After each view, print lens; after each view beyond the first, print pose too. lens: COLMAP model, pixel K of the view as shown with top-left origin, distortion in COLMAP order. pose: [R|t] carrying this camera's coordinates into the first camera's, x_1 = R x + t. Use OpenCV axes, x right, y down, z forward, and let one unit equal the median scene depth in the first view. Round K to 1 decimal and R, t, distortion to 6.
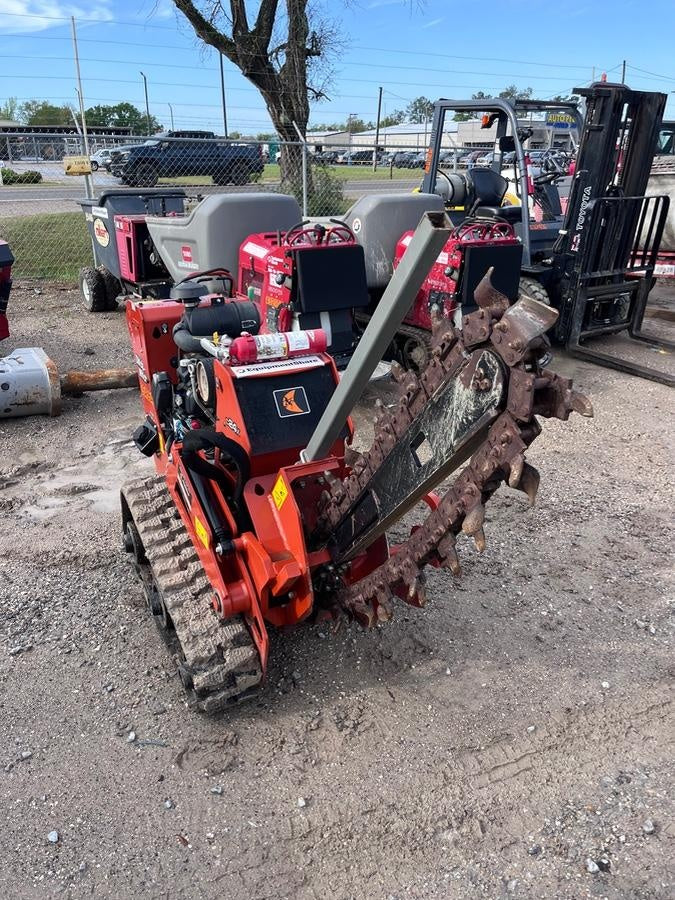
lens RADIAL K [[670.9, 0, 337.7], [0, 670.9, 461.1], [0, 0, 1]] dist [0.081880, -0.115911]
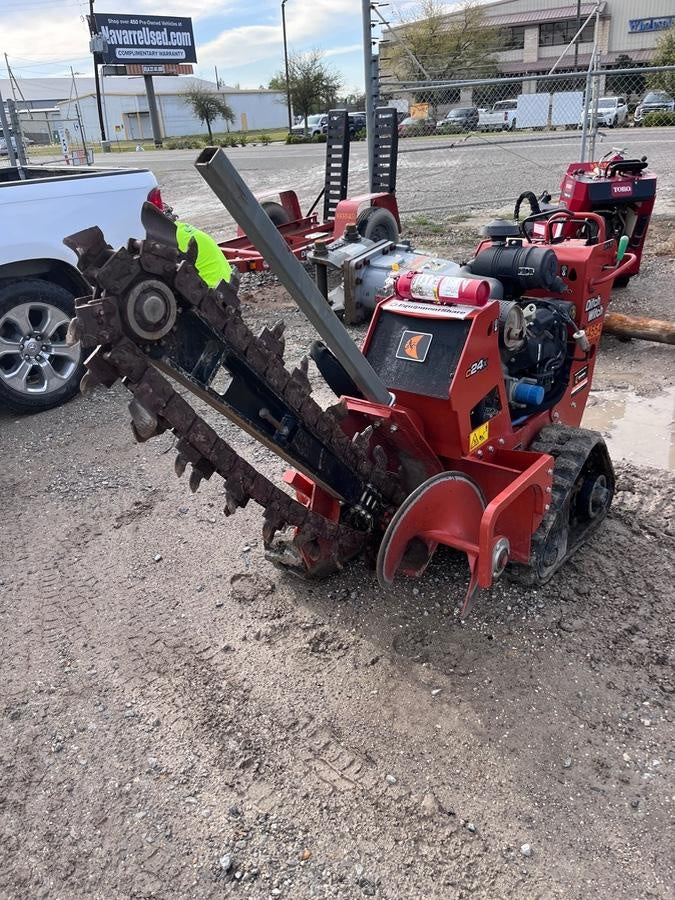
lens RADIAL K [[670.9, 0, 337.7], [0, 670.9, 461.1], [0, 0, 1]] dist [0.081880, -0.115911]
pose [[0.398672, 0.390546, -0.829780, 0.772672], [-0.320085, 0.907150, 0.273175, -0.168658], [0.859422, 0.156693, 0.486663, 0.447917]]
